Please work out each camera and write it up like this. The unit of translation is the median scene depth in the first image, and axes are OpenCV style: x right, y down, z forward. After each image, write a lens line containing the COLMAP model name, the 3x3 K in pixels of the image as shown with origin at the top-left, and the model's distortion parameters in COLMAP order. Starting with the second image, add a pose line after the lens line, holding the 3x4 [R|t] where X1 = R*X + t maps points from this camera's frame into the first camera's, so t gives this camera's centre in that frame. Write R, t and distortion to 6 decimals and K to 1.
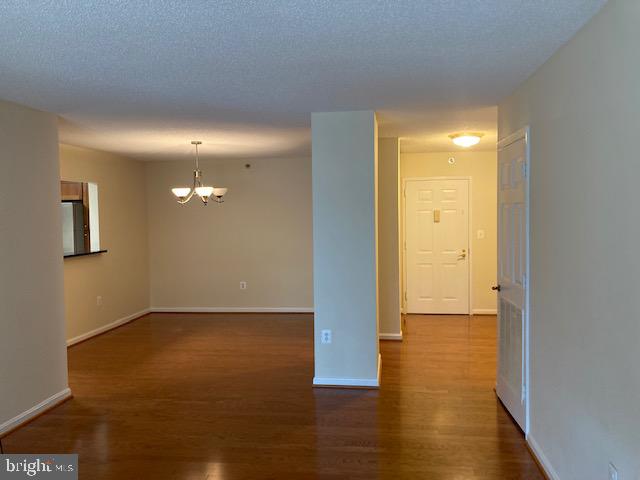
lens RADIAL K [[521.2, 0, 335.6], [0, 521.2, 226.9], [0, 0, 1]] dist [0.038715, -0.028674]
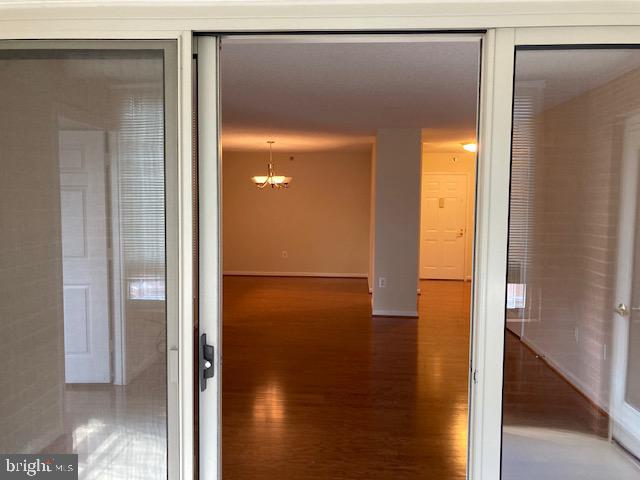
lens RADIAL K [[521.2, 0, 320.9], [0, 521.2, 243.6], [0, 0, 1]] dist [0.038715, -0.028674]
pose [[0.998321, 0.022522, 0.053363, -0.205368], [-0.025468, 0.998152, 0.055179, 0.018697], [-0.052022, -0.056445, 0.997049, -0.333994]]
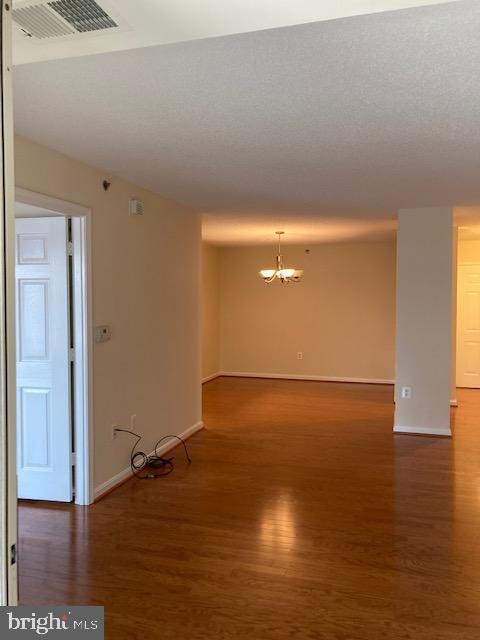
lens RADIAL K [[521.2, 0, 244.4], [0, 521.2, 313.1], [0, 0, 1]] dist [0.038715, -0.028674]
pose [[0.986445, 0.023617, -0.162382, -0.147437], [-0.023384, 0.999721, 0.003350, 0.022400], [0.162416, 0.000493, 0.986722, -0.199431]]
